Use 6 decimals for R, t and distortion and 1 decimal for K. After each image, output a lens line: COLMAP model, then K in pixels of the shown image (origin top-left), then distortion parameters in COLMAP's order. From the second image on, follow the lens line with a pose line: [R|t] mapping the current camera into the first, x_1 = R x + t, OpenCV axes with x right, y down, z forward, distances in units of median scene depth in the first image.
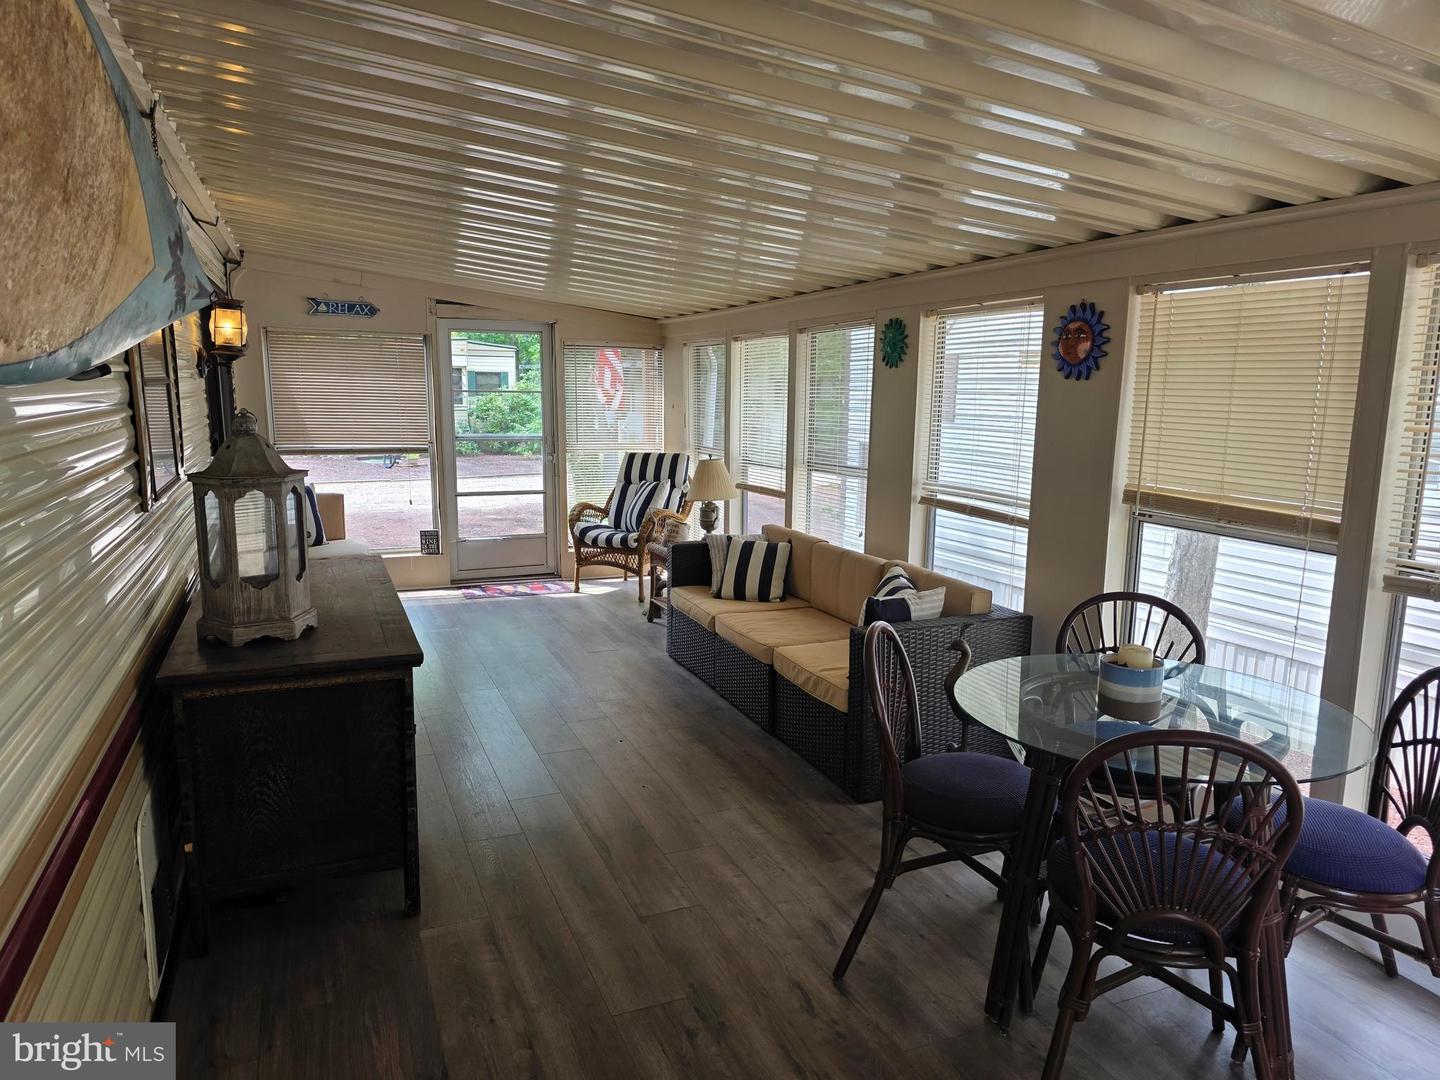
lens RADIAL K [[979.3, 0, 705.5], [0, 979.3, 545.2], [0, 0, 1]] dist [0.062044, -0.057464]
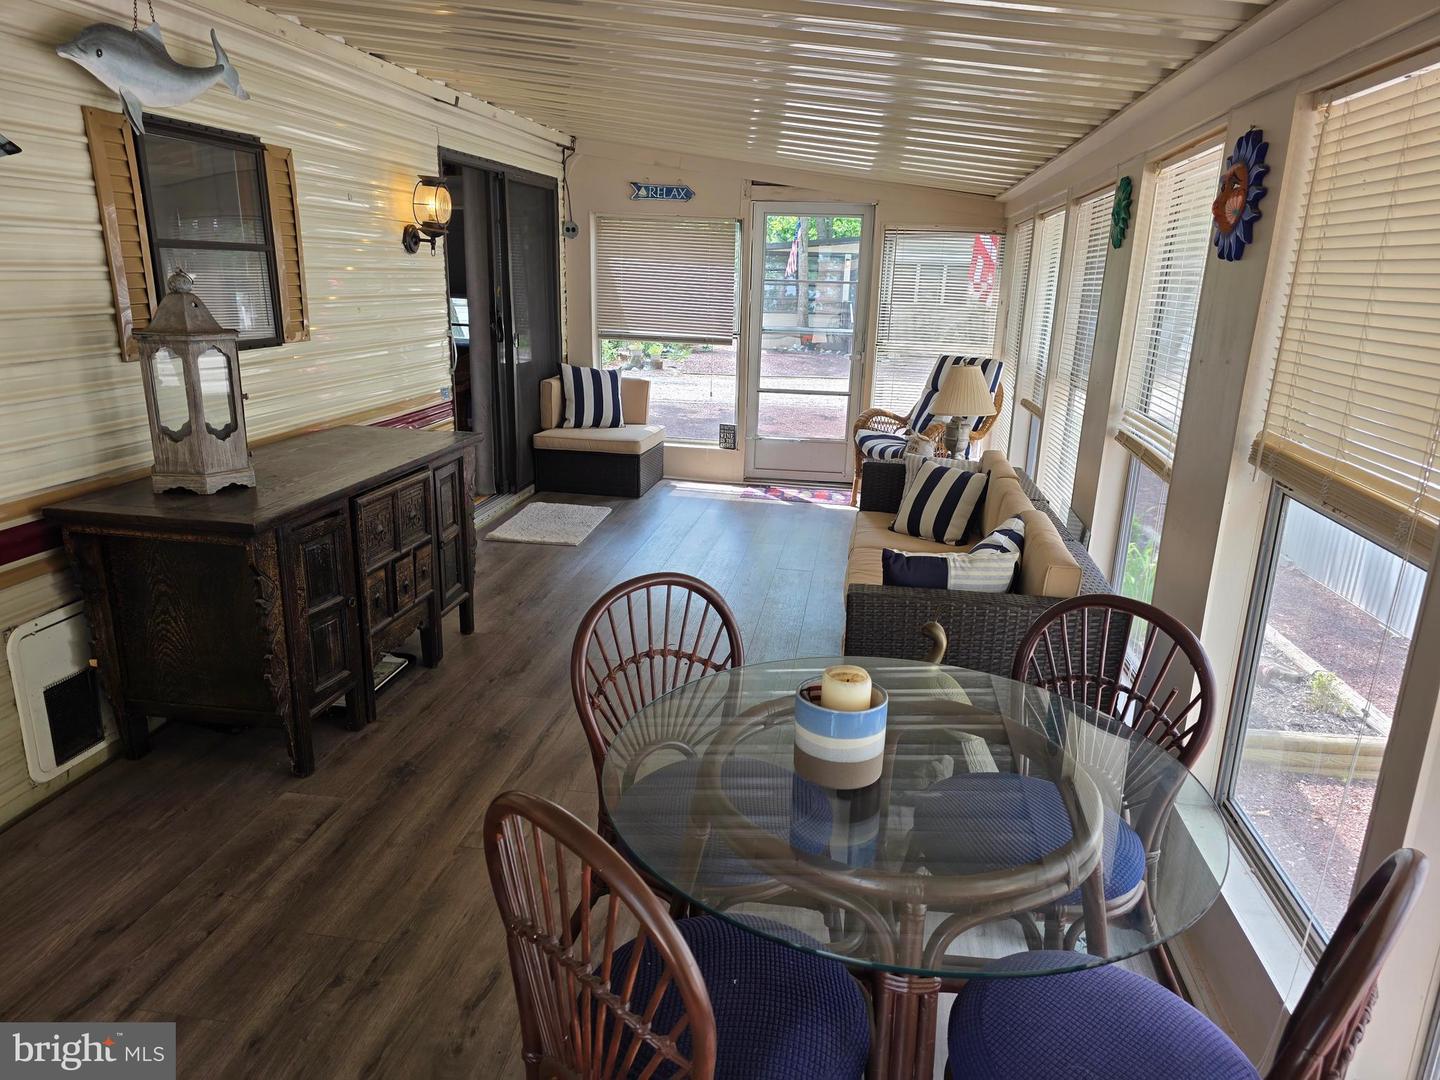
lens RADIAL K [[979.3, 0, 705.5], [0, 979.3, 545.2], [0, 0, 1]] dist [0.062044, -0.057464]
pose [[0.853992, 0.156541, -0.496177, 0.224009], [-0.108604, 0.986290, 0.124245, -0.015695], [0.508824, -0.052217, 0.859285, 0.143406]]
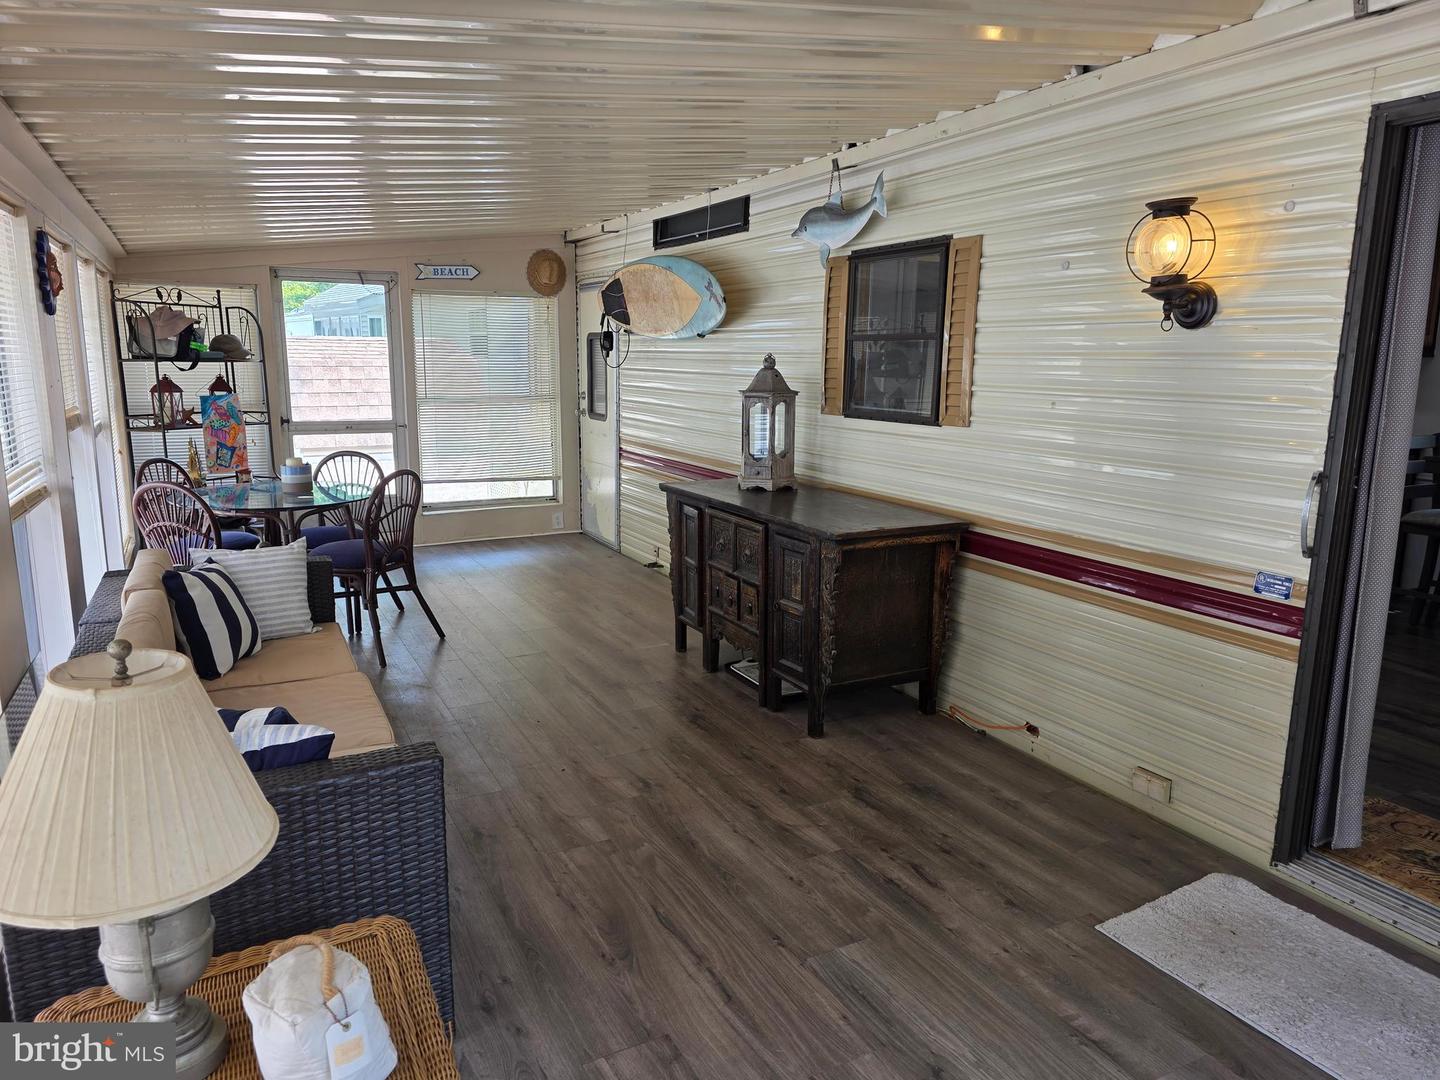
lens RADIAL K [[979.3, 0, 705.5], [0, 979.3, 545.2], [0, 0, 1]] dist [0.062044, -0.057464]
pose [[-0.996590, 0.010464, -0.081842, -0.052721], [-0.019468, 0.934095, 0.356493, -0.153017], [0.080179, 0.356870, -0.930707, 0.958825]]
